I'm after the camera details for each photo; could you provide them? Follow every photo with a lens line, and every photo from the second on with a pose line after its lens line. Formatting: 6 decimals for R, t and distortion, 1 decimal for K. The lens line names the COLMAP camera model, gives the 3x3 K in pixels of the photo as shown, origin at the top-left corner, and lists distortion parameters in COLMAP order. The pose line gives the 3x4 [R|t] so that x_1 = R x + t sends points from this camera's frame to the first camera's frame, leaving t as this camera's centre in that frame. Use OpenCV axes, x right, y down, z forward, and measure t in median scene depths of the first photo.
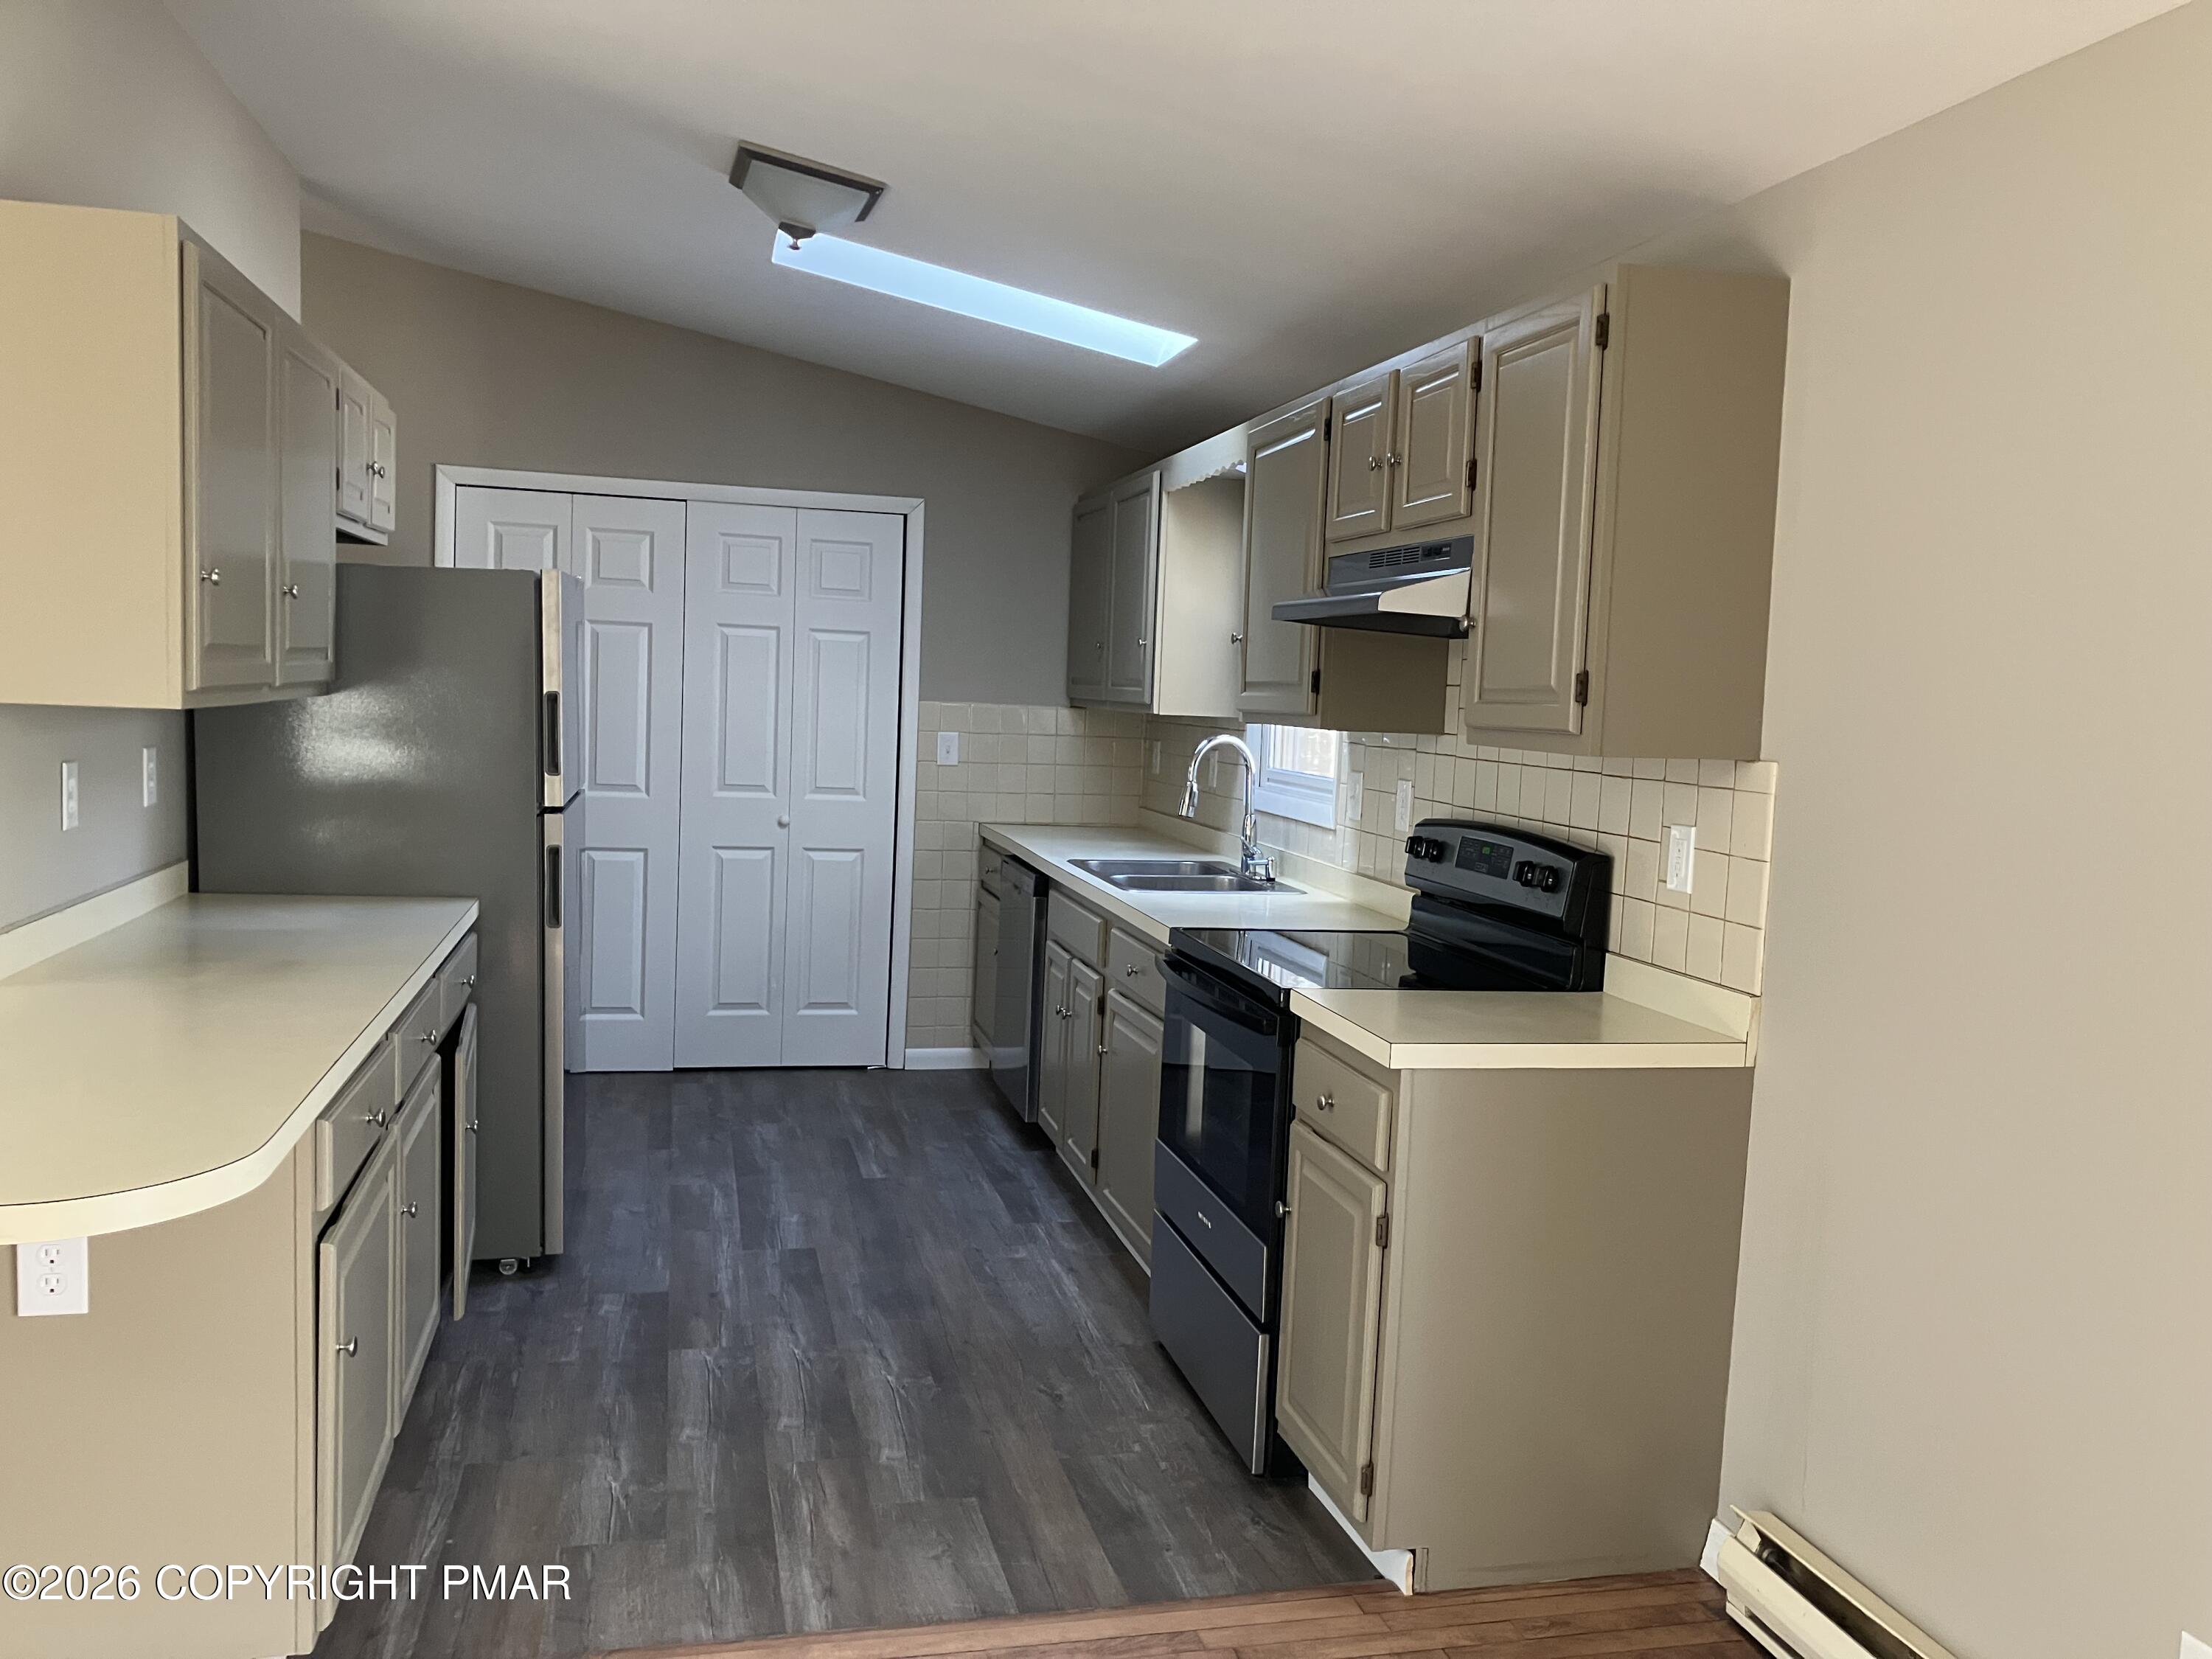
lens RADIAL K [[1816.7, 0, 1126.5], [0, 1816.7, 845.2], [0, 0, 1]] dist [0.039543, -0.054487]
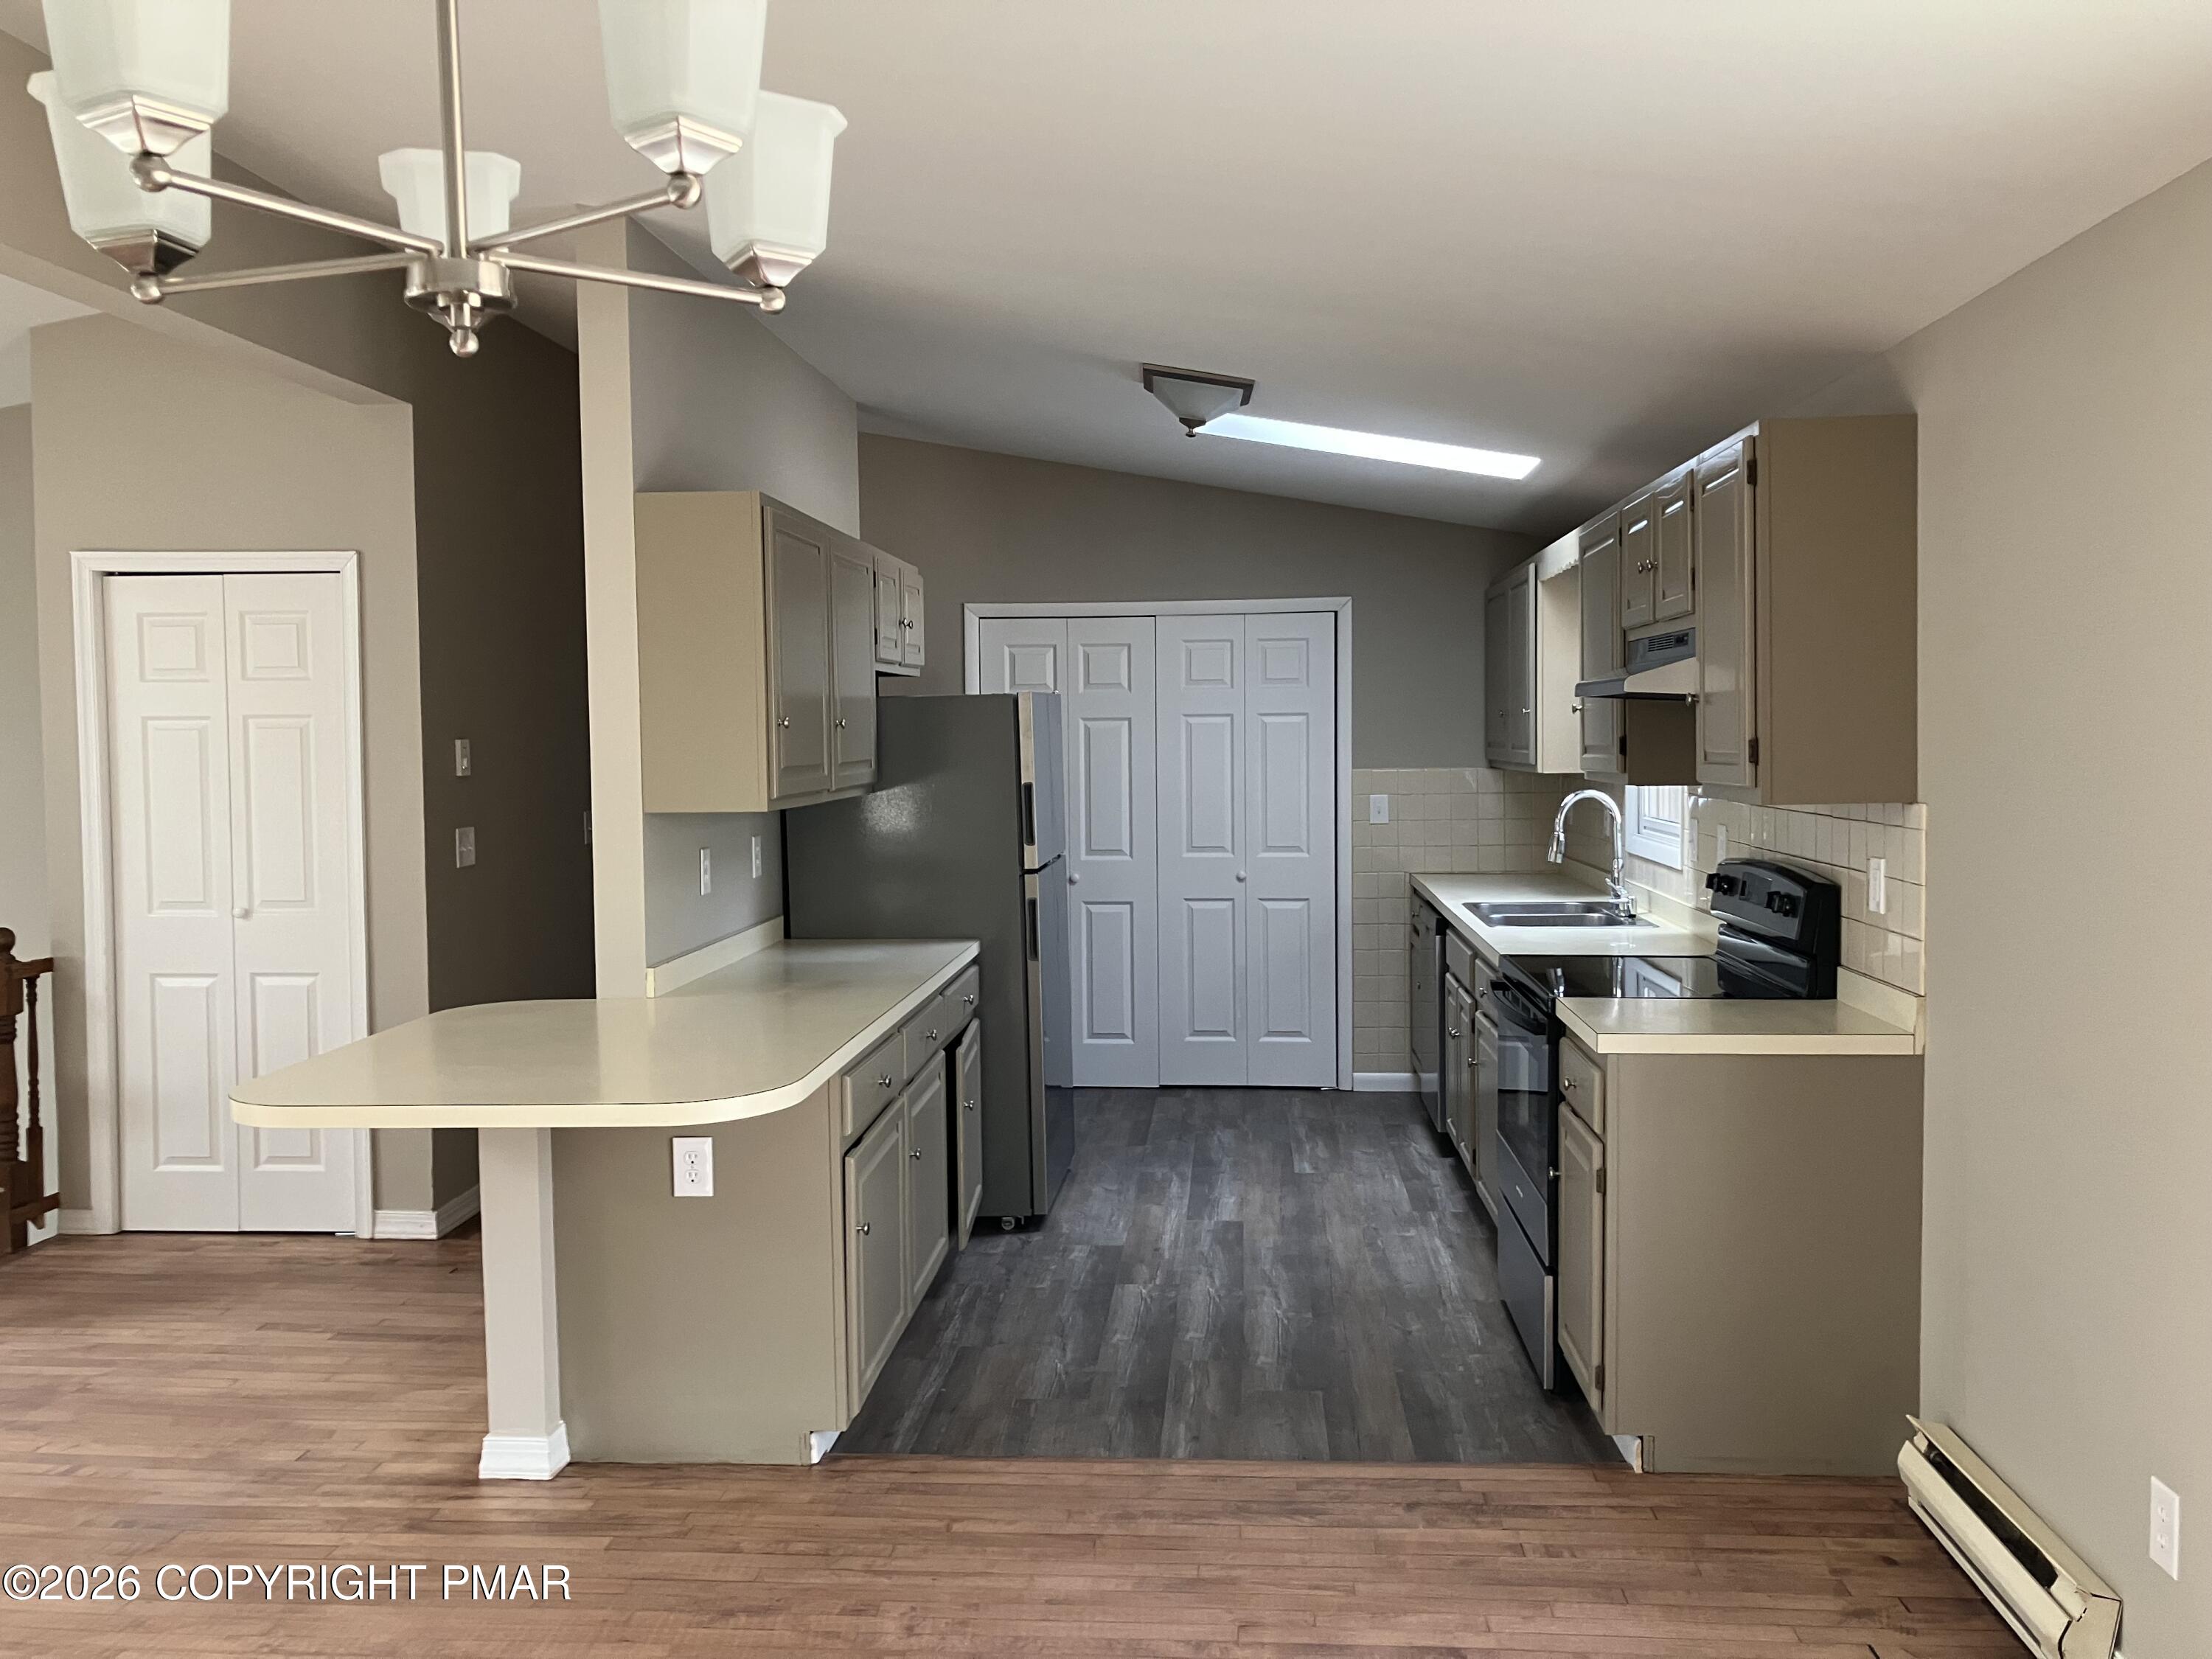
lens RADIAL K [[1816.7, 0, 1094.8], [0, 1816.7, 814.3], [0, 0, 1]] dist [0.039543, -0.054487]
pose [[0.947308, -0.039042, -0.317937, 0.156331], [0.023768, 0.998376, -0.051780, 0.008617], [0.319442, 0.041494, 0.946697, -0.241238]]
